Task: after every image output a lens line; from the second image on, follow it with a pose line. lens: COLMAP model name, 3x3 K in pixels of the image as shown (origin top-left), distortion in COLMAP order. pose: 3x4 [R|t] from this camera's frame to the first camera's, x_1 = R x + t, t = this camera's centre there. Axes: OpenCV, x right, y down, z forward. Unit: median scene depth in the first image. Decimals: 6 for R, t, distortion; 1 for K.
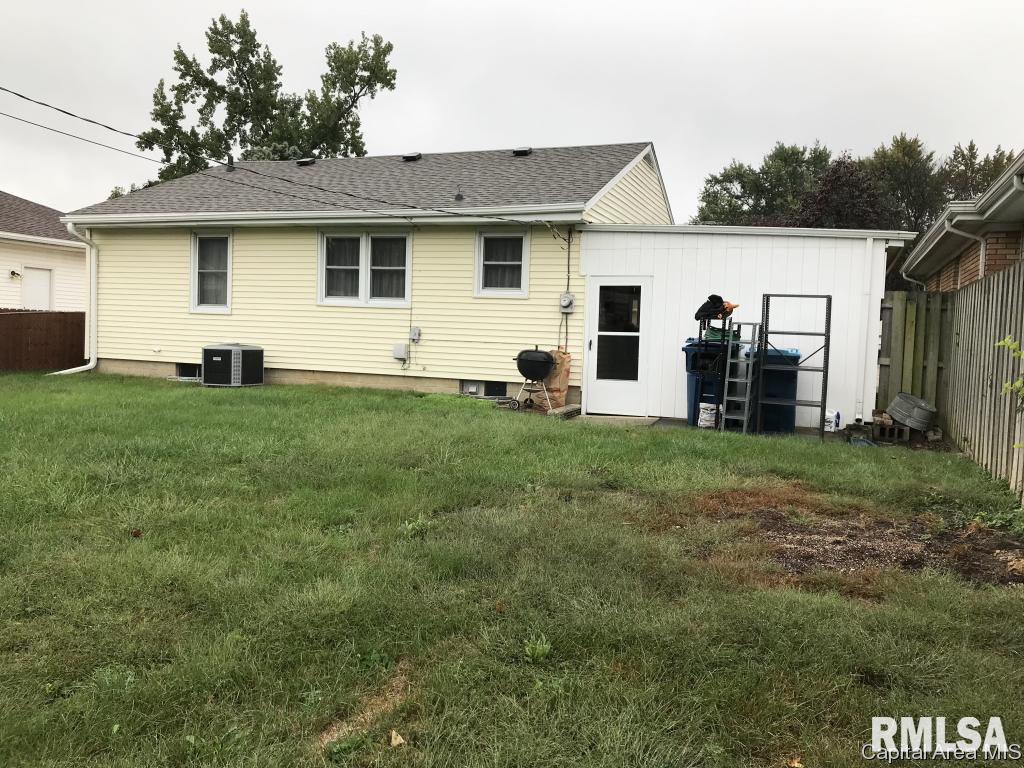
lens RADIAL K [[826.8, 0, 517.2], [0, 826.8, 379.2], [0, 0, 1]] dist [0.026716, -0.005849]
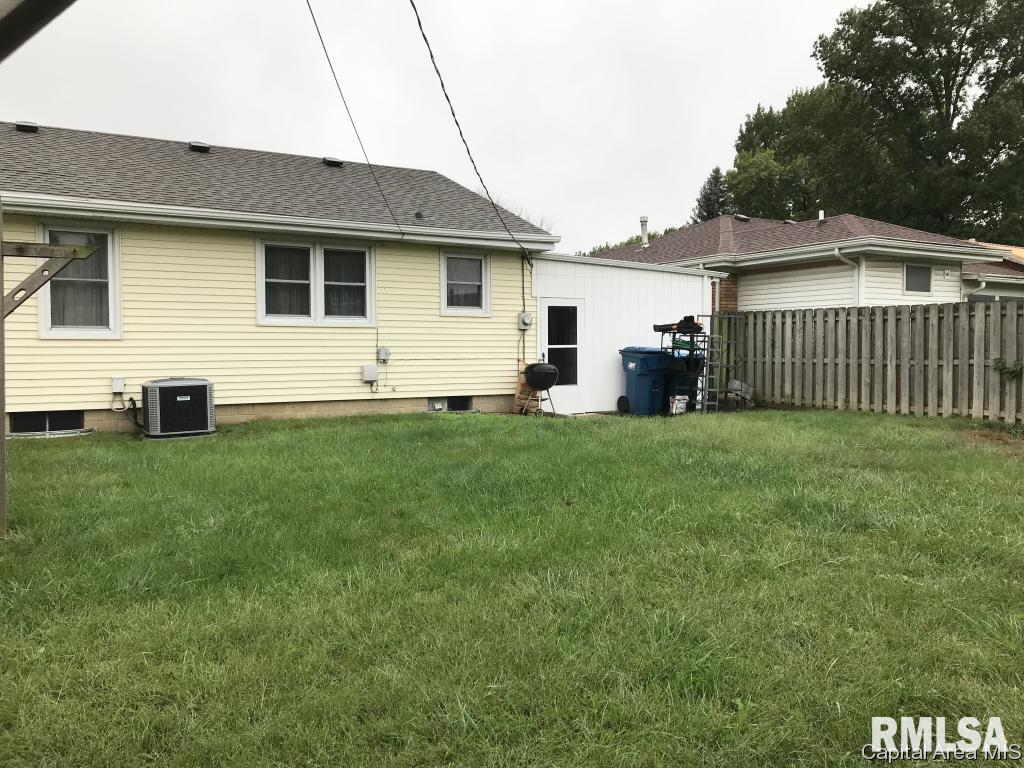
lens RADIAL K [[826.8, 0, 518.4], [0, 826.8, 387.5], [0, 0, 1]] dist [0.026716, -0.005849]
pose [[0.617571, -0.075047, 0.782927, -0.770916], [0.070178, 0.996725, 0.040184, -0.043639], [-0.783378, 0.030127, 0.620814, 0.285403]]
